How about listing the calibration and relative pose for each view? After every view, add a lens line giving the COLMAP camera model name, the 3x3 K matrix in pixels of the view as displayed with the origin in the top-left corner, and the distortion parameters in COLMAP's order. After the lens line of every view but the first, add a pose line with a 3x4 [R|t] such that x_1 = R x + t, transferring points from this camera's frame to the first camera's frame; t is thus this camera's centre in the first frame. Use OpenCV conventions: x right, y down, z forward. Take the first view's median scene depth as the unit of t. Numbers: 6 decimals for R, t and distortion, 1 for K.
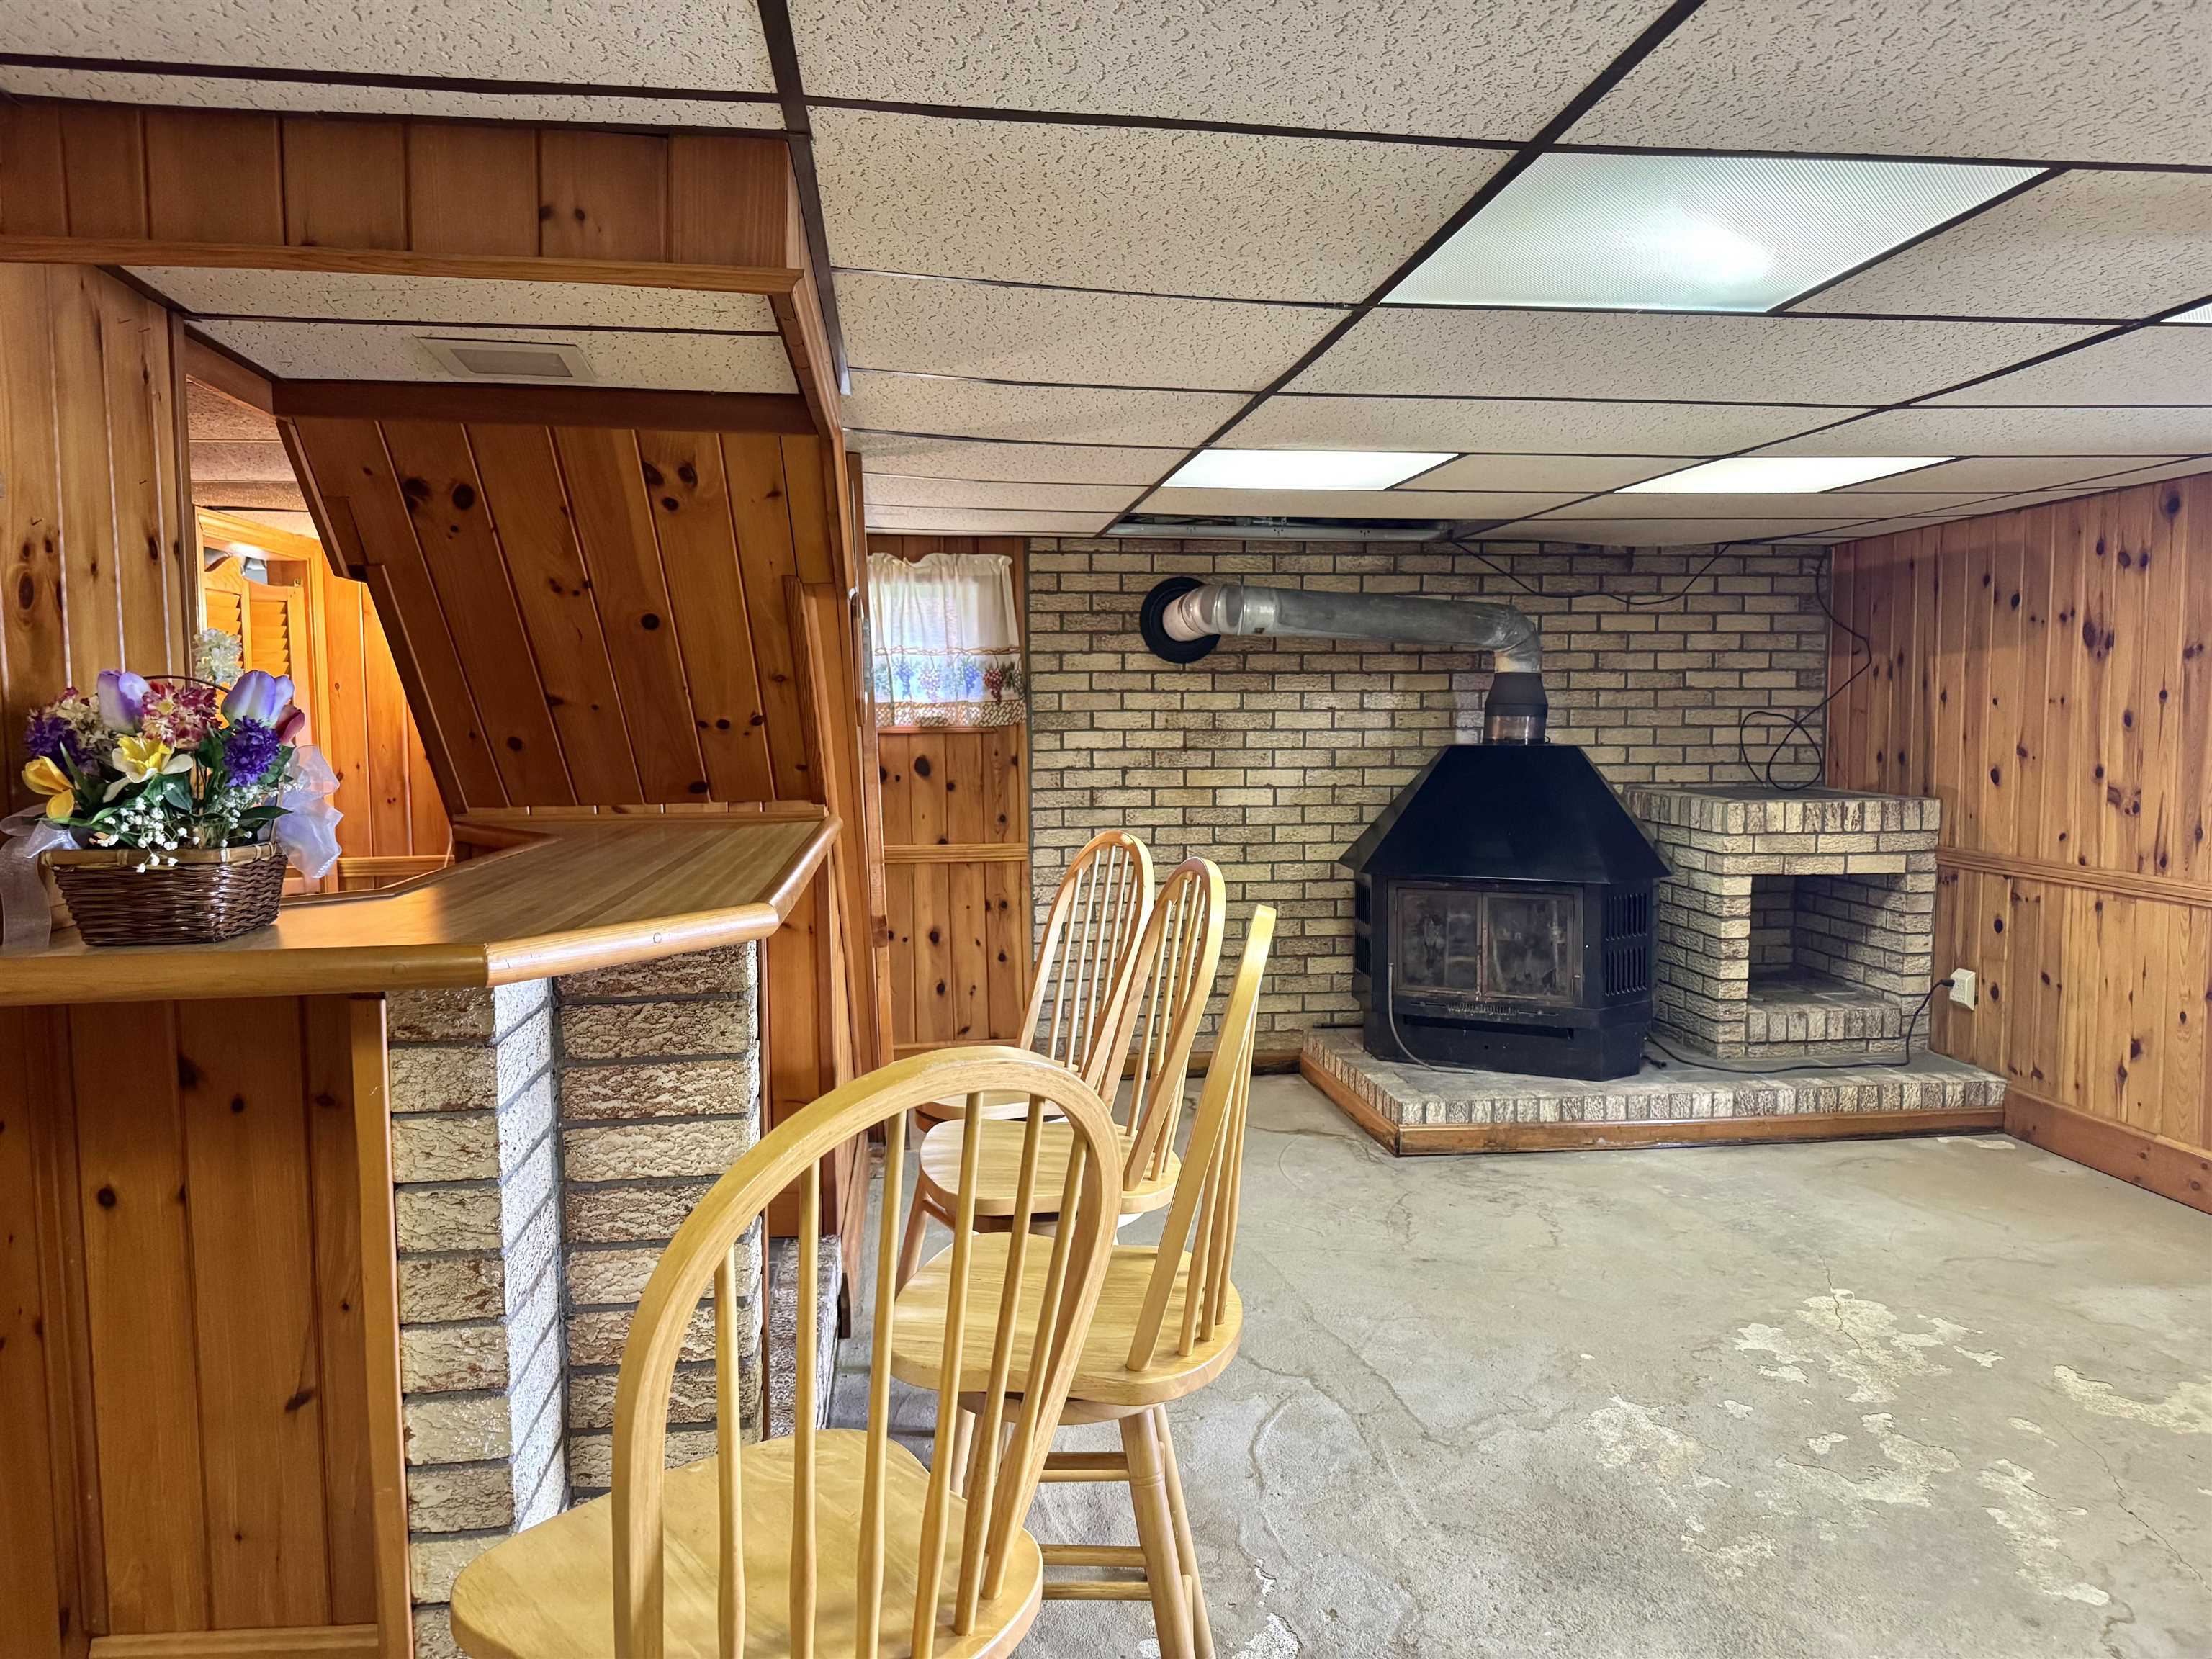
lens RADIAL K [[1563.9, 0, 1109.3], [0, 1563.9, 837.3], [0, 0, 1]] dist [0.068183, -0.054557]
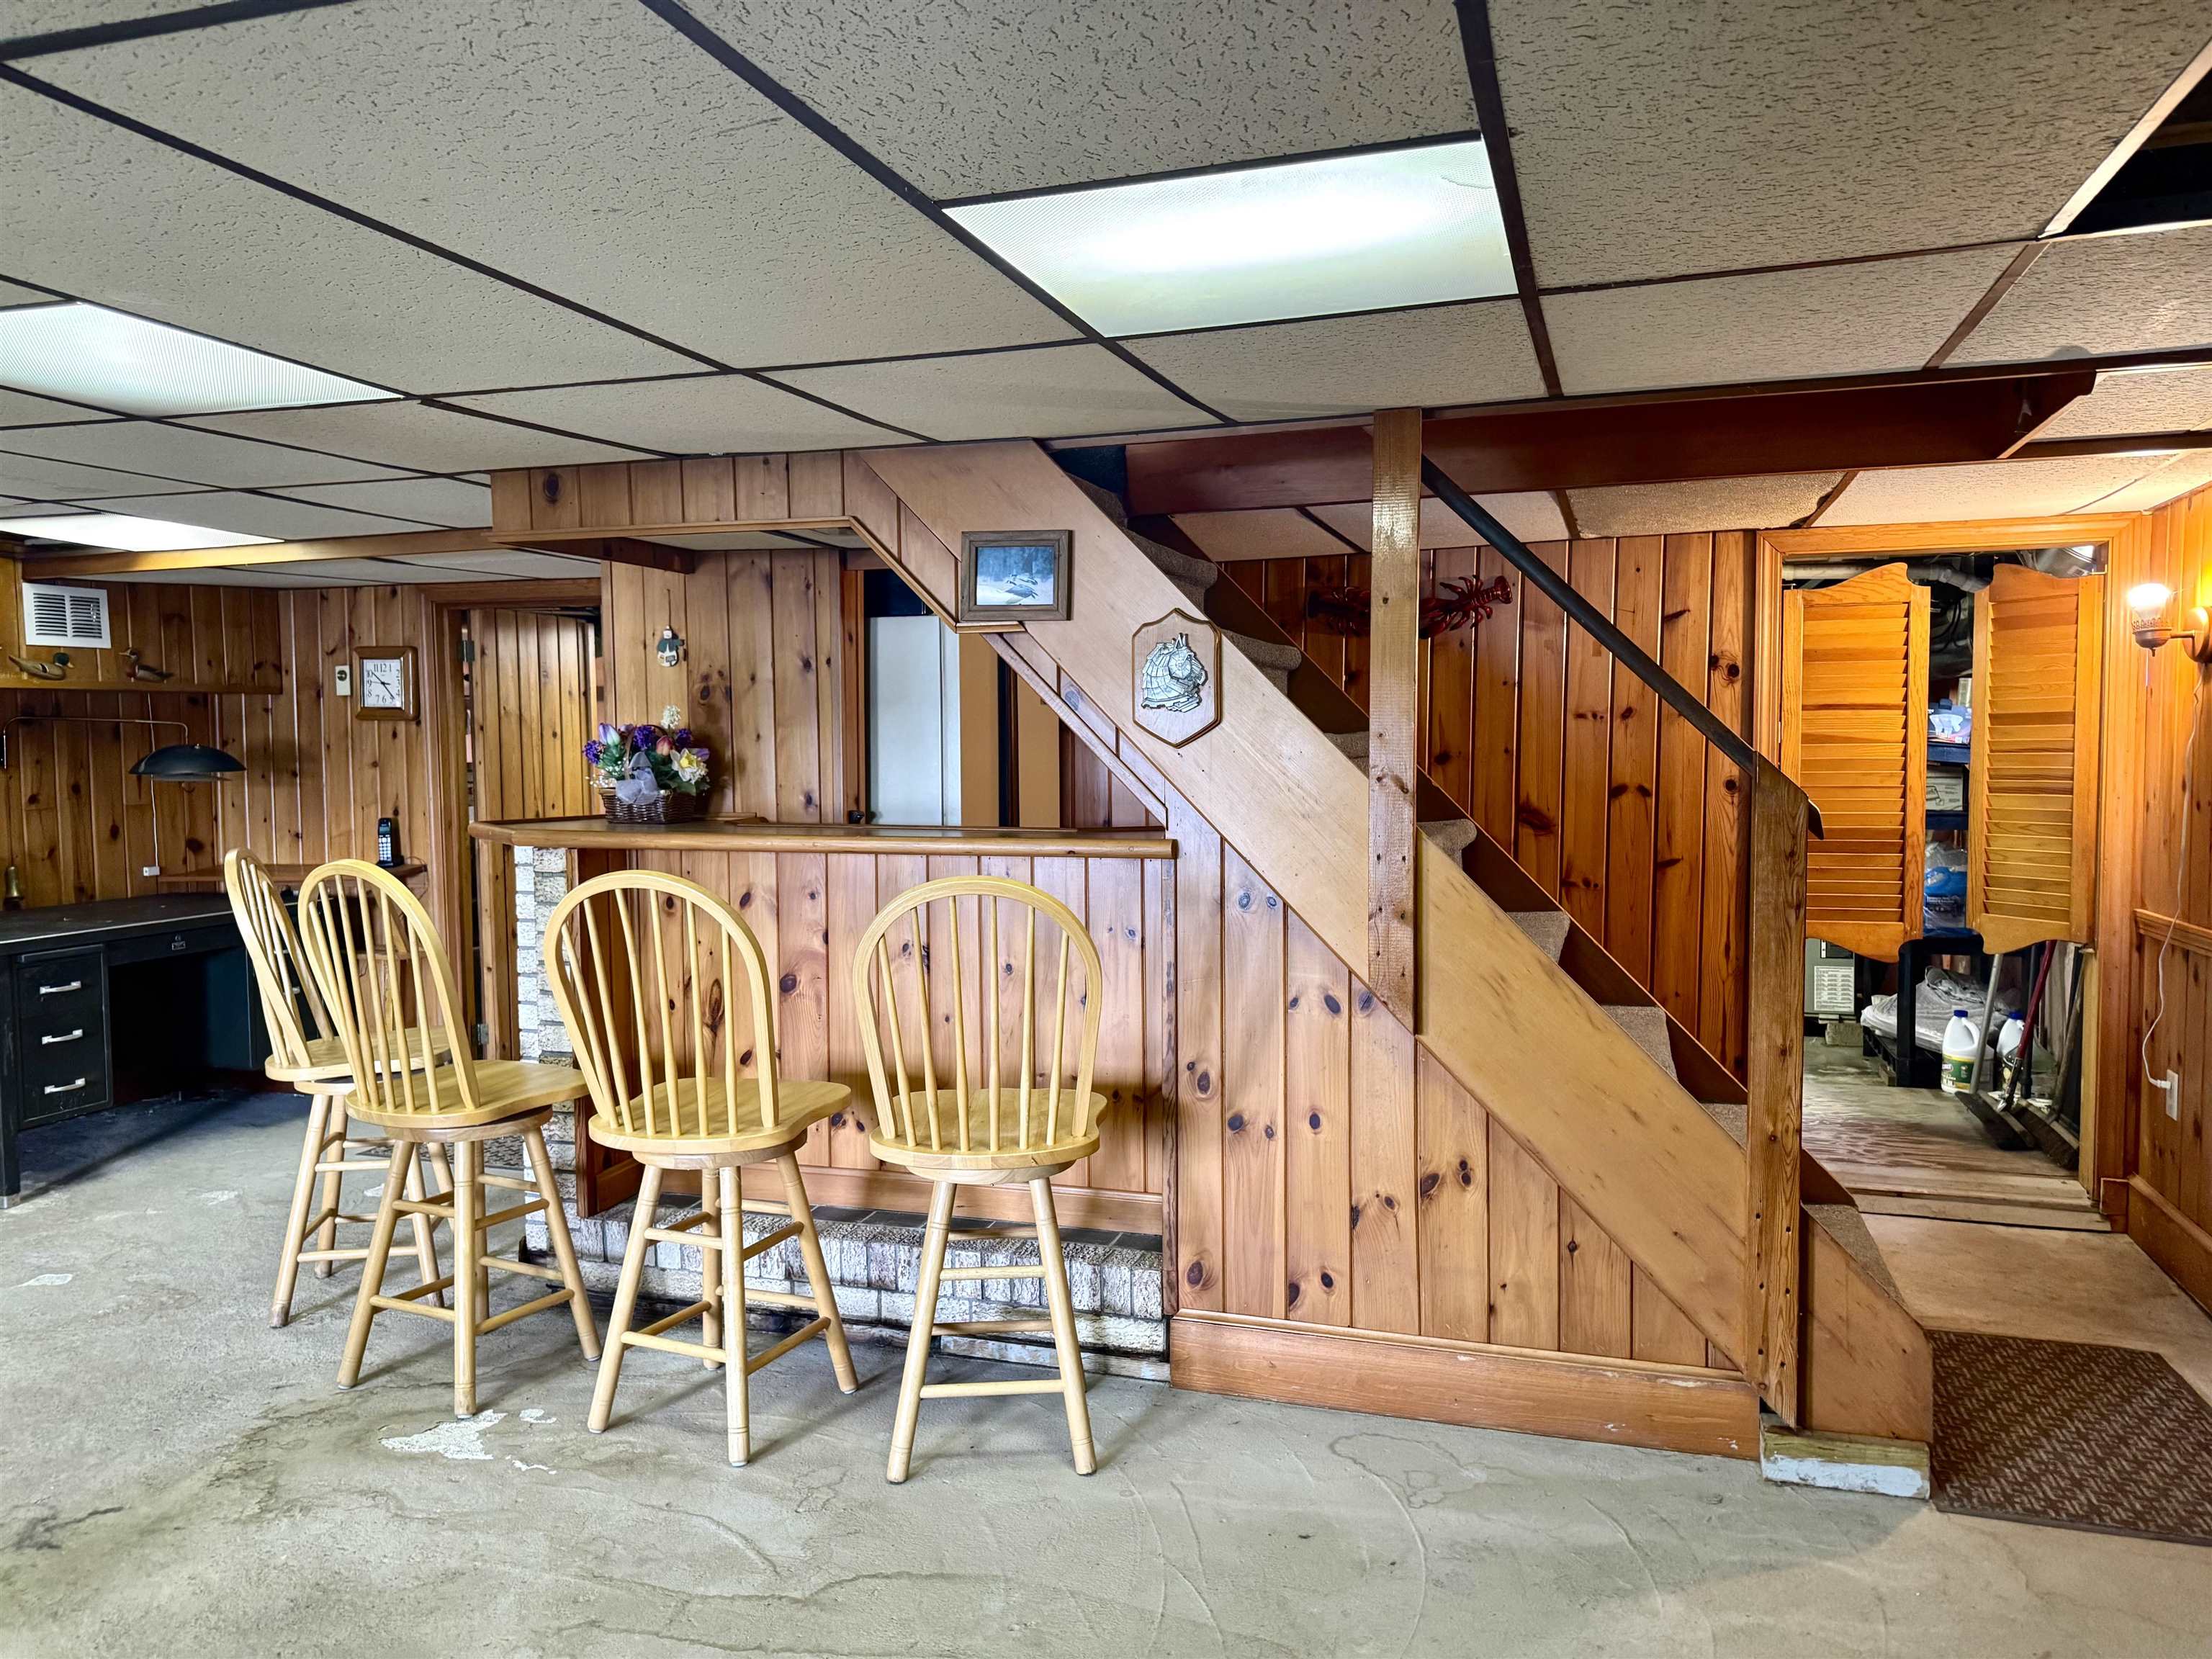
lens RADIAL K [[1563.9, 0, 1106.1], [0, 1563.9, 833.3], [0, 0, 1]] dist [0.068183, -0.054557]
pose [[-0.433353, 0.062165, -0.899078, 0.437910], [-0.063981, 0.992979, 0.099496, -0.069385], [0.898950, 0.100641, -0.426333, 0.847284]]
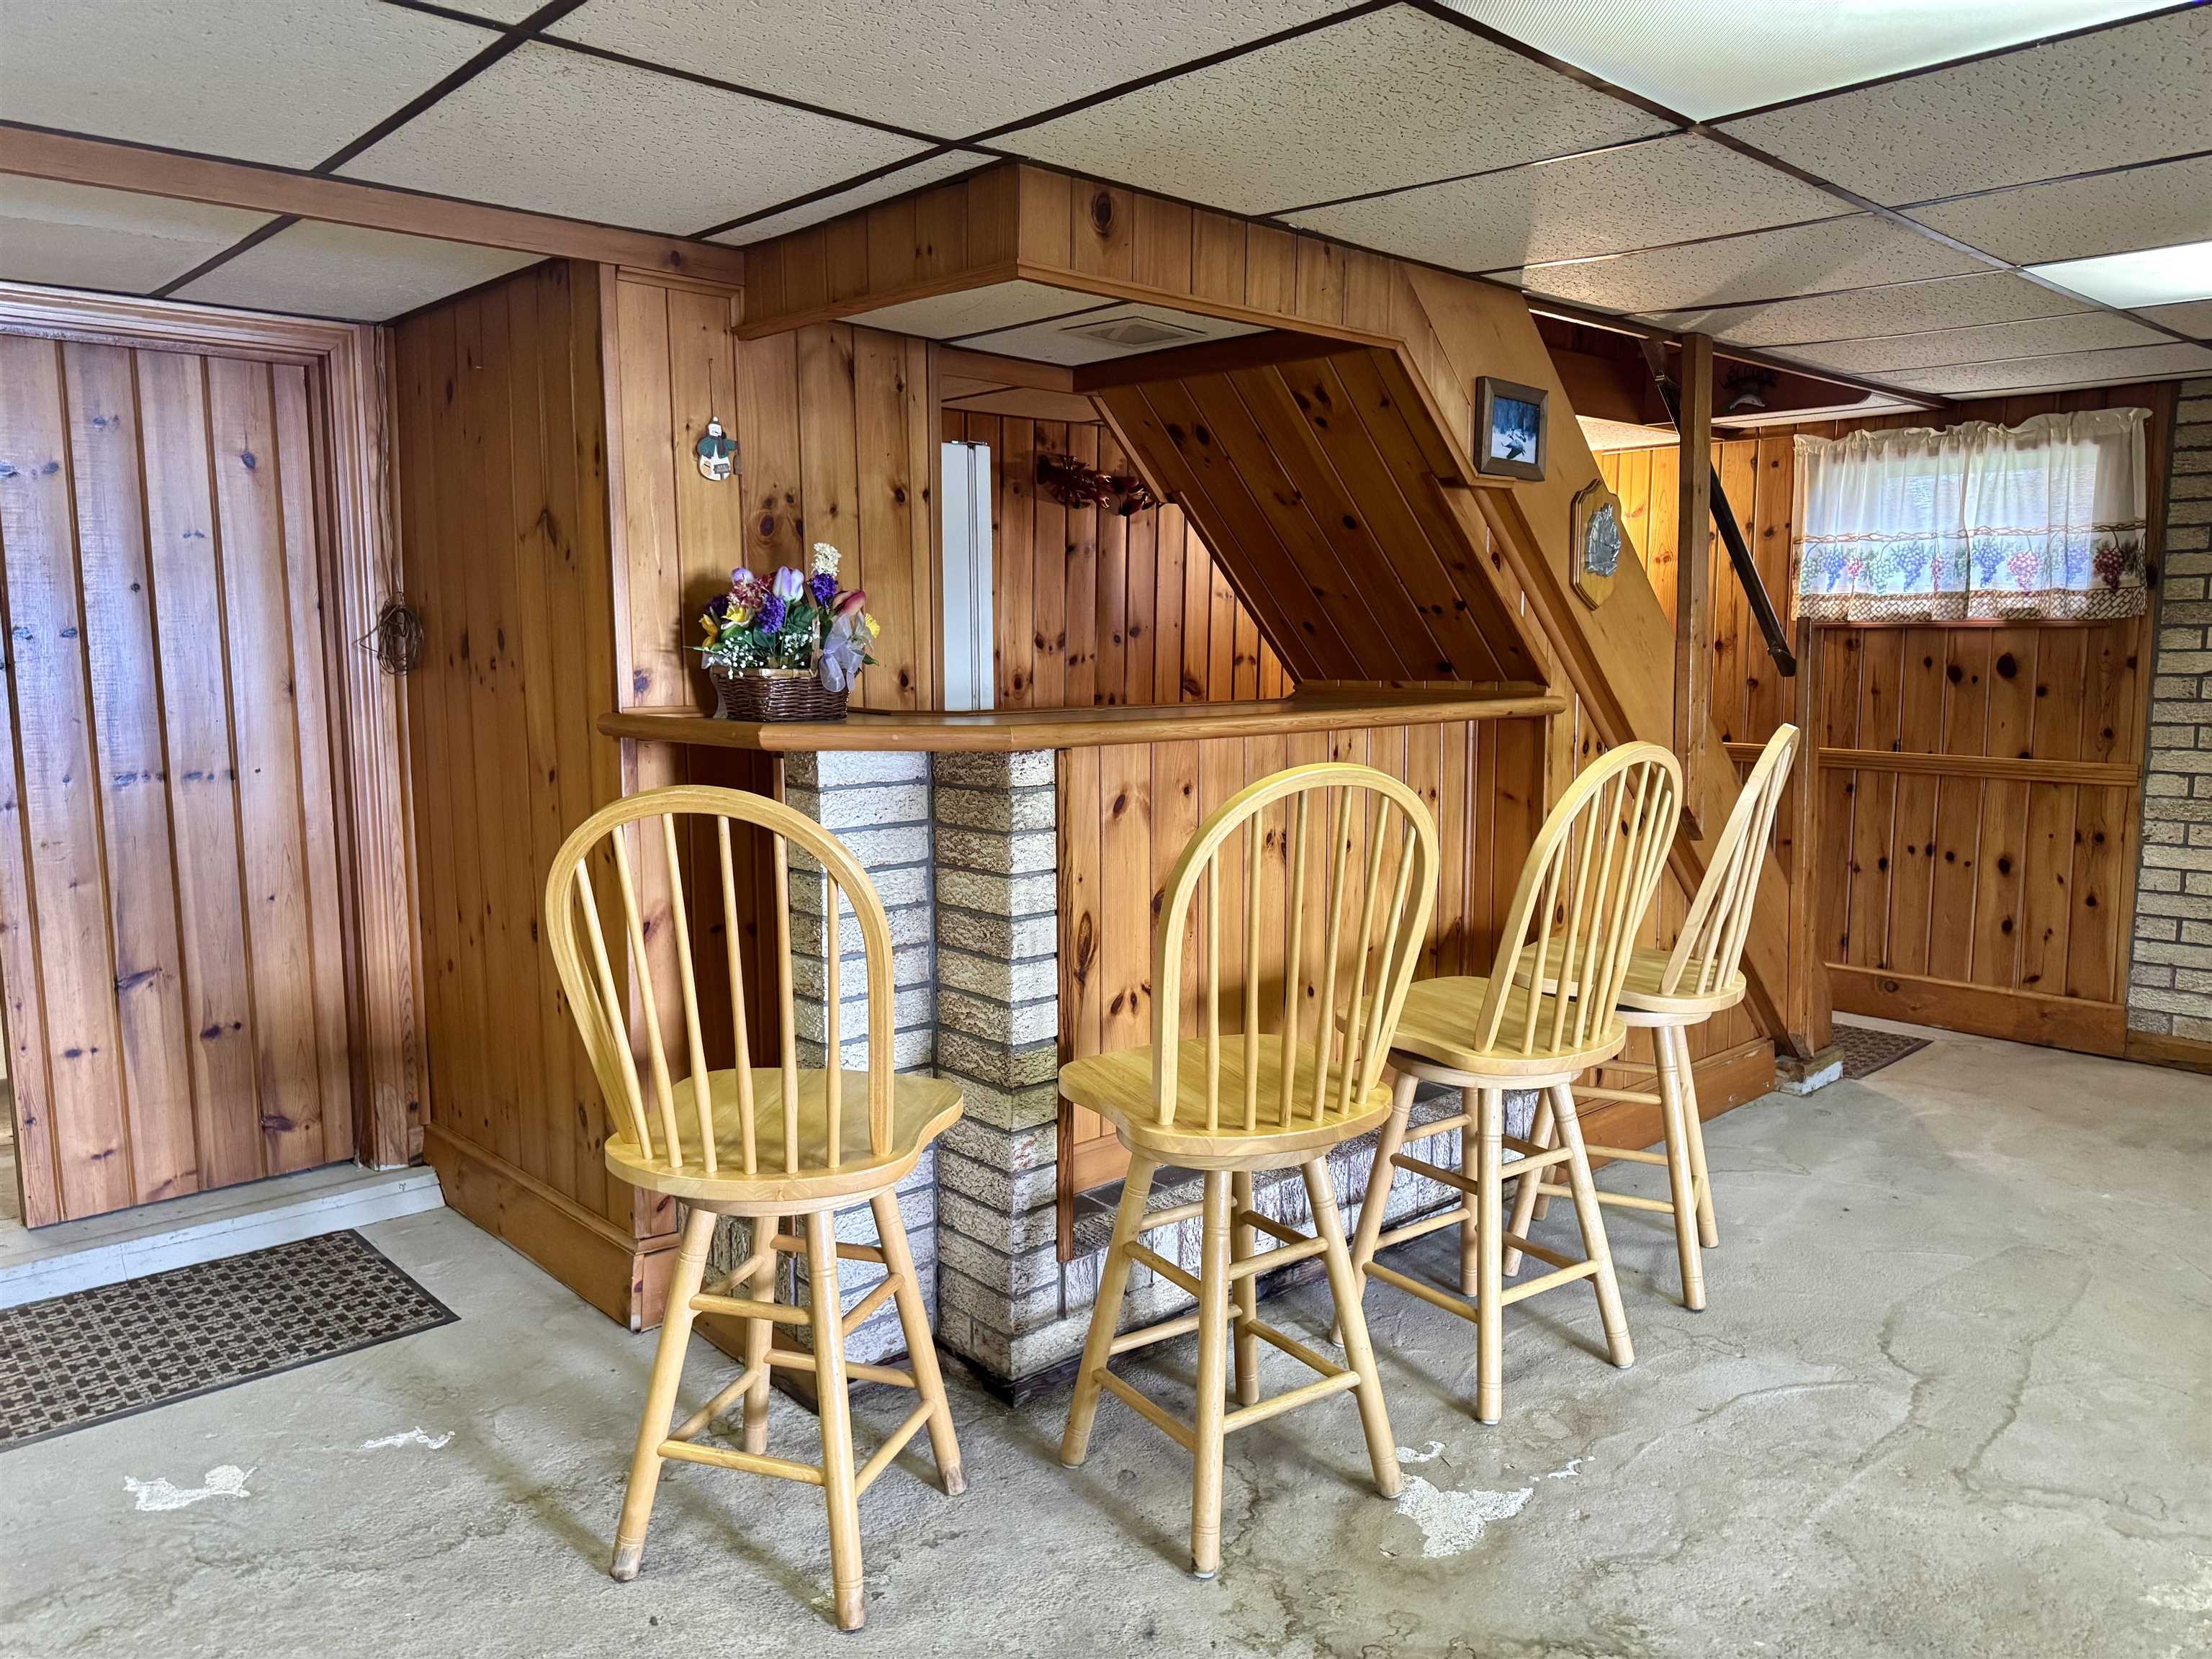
lens RADIAL K [[1563.9, 0, 1091.3], [0, 1563.9, 841.4], [0, 0, 1]] dist [0.068183, -0.054557]
pose [[0.575160, 0.115728, -0.809814, 0.312946], [-0.068432, 0.993279, 0.093343, 0.003033], [0.815174, 0.001730, 0.579214, 0.081409]]
